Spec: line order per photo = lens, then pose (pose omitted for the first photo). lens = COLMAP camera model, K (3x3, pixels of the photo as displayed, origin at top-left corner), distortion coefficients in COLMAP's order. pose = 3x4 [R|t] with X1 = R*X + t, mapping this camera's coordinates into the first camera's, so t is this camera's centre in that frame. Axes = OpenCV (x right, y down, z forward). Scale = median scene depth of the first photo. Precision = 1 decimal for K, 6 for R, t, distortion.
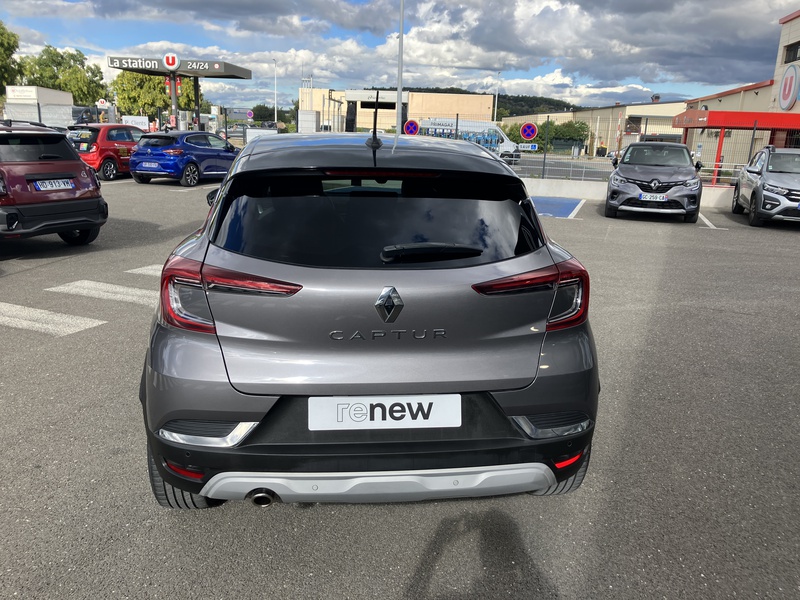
lens RADIAL K [[656.6, 0, 397.1], [0, 656.6, 311.7], [0, 0, 1]] dist [0.028271, -0.019034]
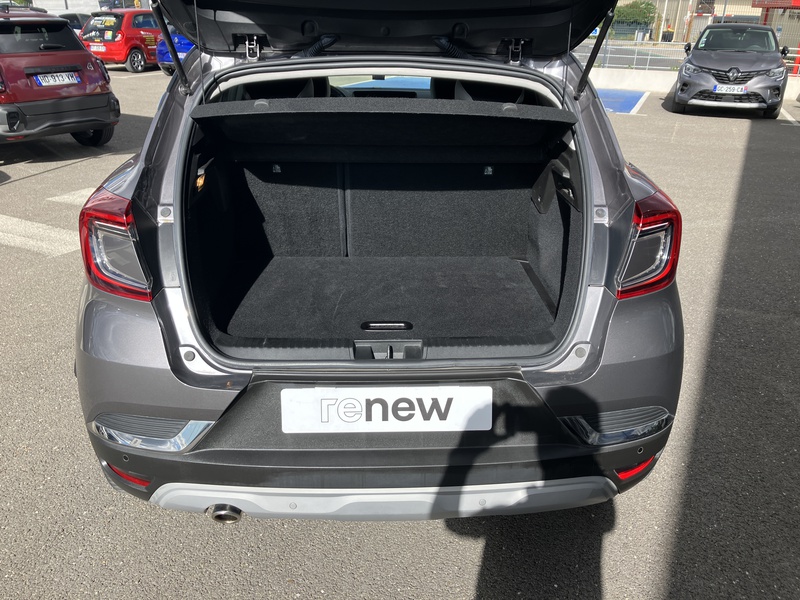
lens RADIAL K [[656.6, 0, 406.2], [0, 656.6, 307.7], [0, 0, 1]] dist [0.028271, -0.019034]
pose [[0.998358, 0.014533, -0.055412, 0.012735], [-0.006183, 0.988970, 0.147989, -0.020378], [0.056952, -0.147404, 0.987435, 0.090099]]
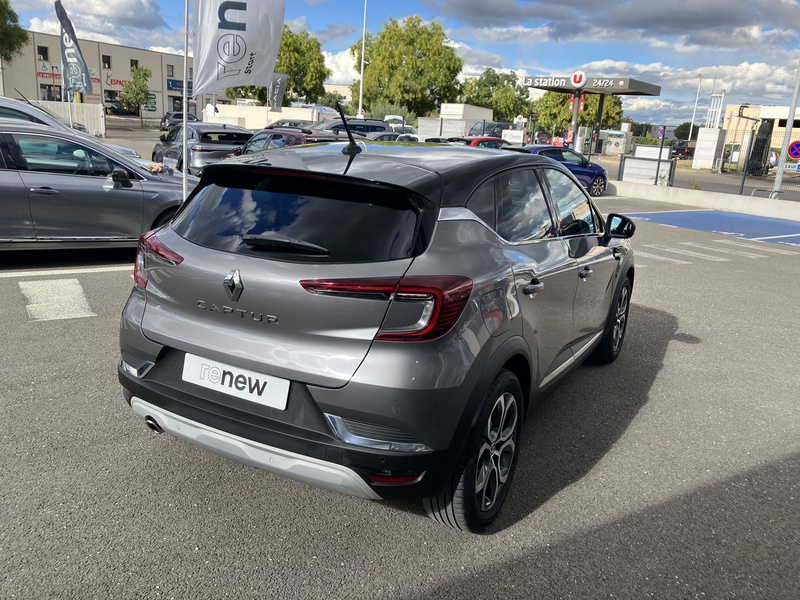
lens RADIAL K [[656.6, 0, 403.1], [0, 656.6, 307.1], [0, 0, 1]] dist [0.028271, -0.019034]
pose [[0.826740, 0.168563, -0.536738, 0.246101], [-0.184405, 0.982544, 0.024528, -0.016214], [0.531503, 0.078699, 0.843393, 0.056833]]
